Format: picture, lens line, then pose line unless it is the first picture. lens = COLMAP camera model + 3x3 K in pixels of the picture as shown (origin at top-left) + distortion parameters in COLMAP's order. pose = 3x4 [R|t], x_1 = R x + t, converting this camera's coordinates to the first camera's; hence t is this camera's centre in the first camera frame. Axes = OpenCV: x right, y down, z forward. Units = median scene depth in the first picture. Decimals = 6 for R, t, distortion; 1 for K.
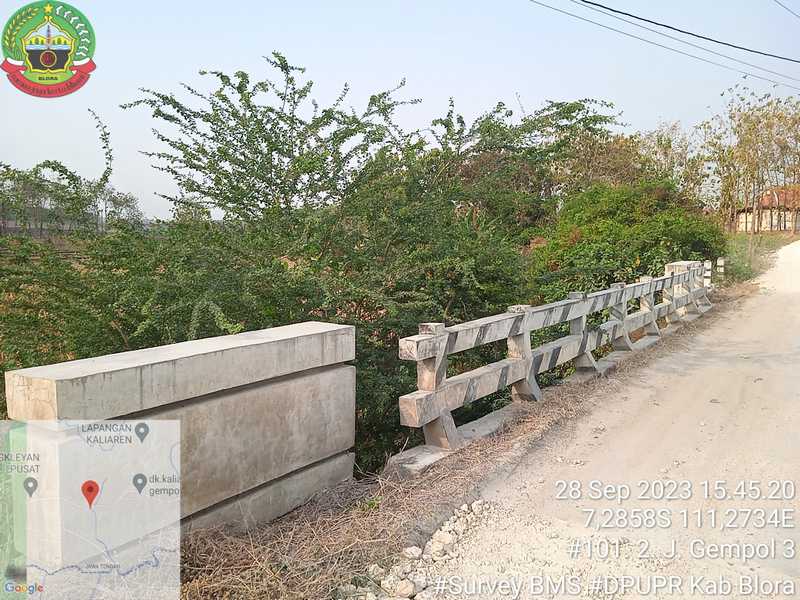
lens RADIAL K [[660.4, 0, 400.8], [0, 660.4, 304.7], [0, 0, 1]] dist [0.059580, -0.065370]
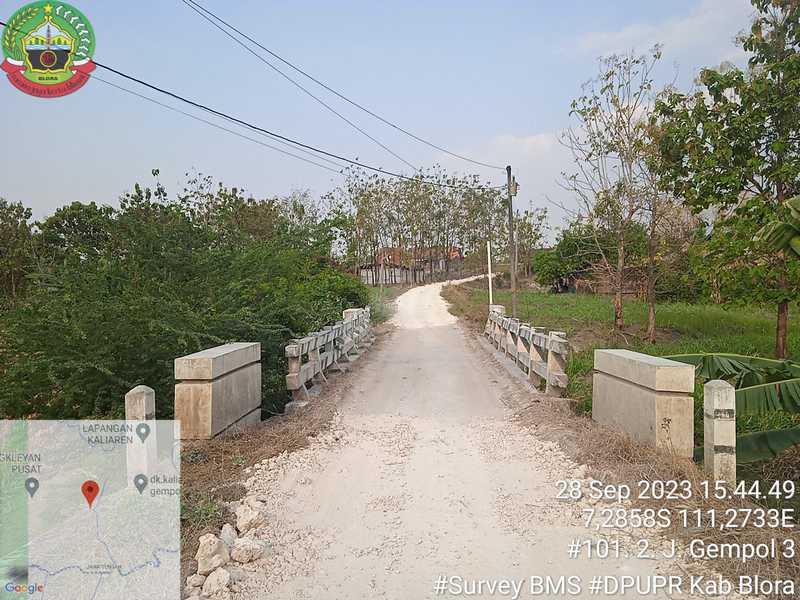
lens RADIAL K [[660.4, 0, 400.8], [0, 660.4, 304.7], [0, 0, 1]] dist [0.059580, -0.065370]
pose [[0.860742, -0.028039, 0.508268, -0.375743], [0.068989, 0.995695, -0.061904, 0.037755], [-0.504344, 0.088348, 0.858971, -0.487600]]
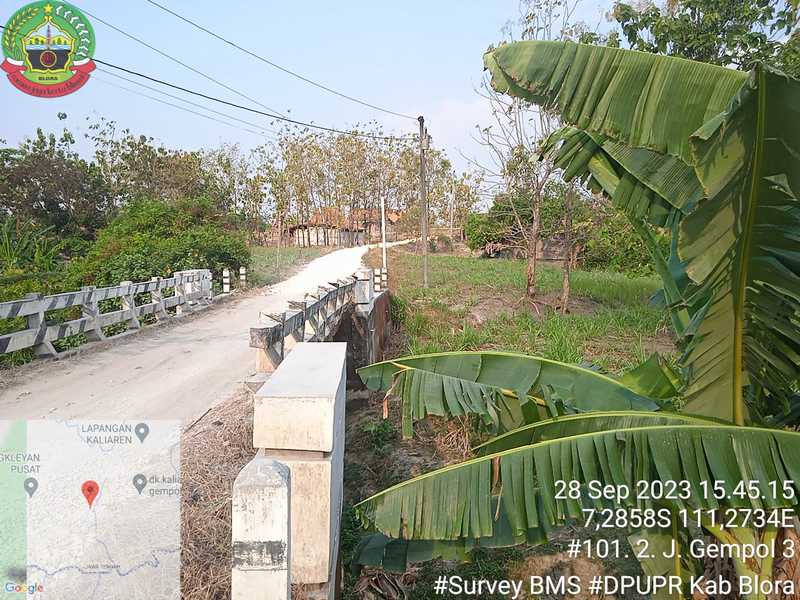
lens RADIAL K [[660.4, 0, 400.8], [0, 660.4, 304.7], [0, 0, 1]] dist [0.059580, -0.065370]
pose [[0.820974, -0.043491, 0.569306, 0.103919], [0.054098, 0.998534, -0.001733, 0.034753], [-0.568396, 0.032221, 0.822124, -0.326877]]
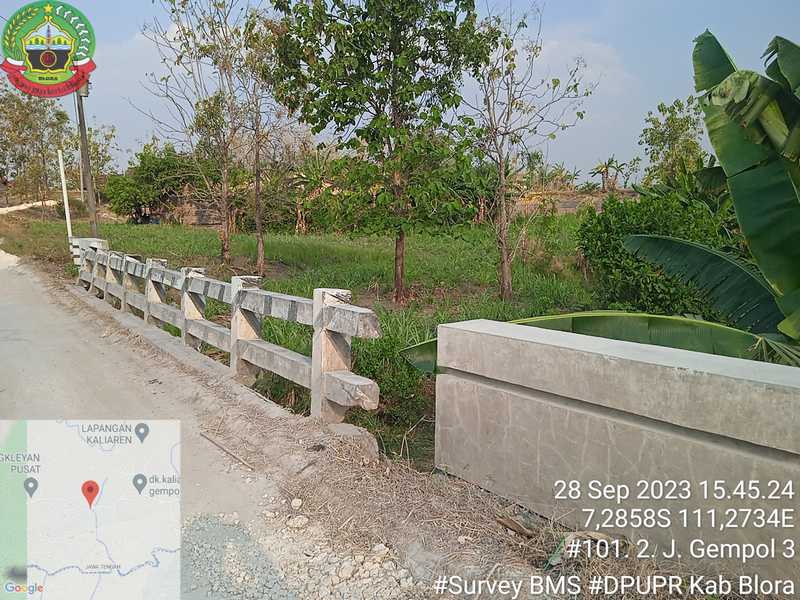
lens RADIAL K [[660.4, 0, 400.8], [0, 660.4, 304.7], [0, 0, 1]] dist [0.059580, -0.065370]
pose [[0.402748, -0.133488, 0.905525, -0.062538], [0.109948, 0.989201, 0.096922, 0.000830], [-0.908683, 0.060525, 0.413075, 0.045705]]
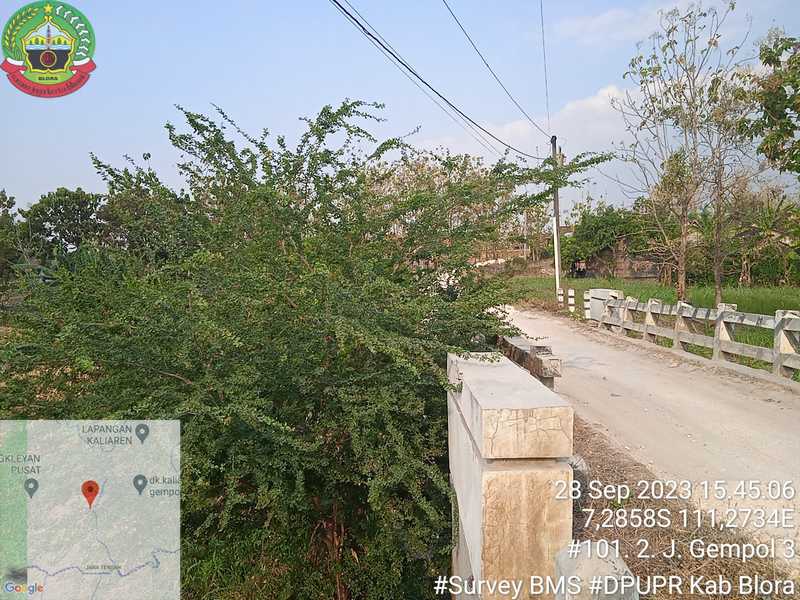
lens RADIAL K [[660.4, 0, 400.8], [0, 660.4, 304.7], [0, 0, 1]] dist [0.059580, -0.065370]
pose [[0.849264, -0.048584, 0.525729, -0.410012], [0.083885, 0.995525, -0.043510, -0.006082], [-0.521262, 0.081052, 0.849539, 0.081078]]
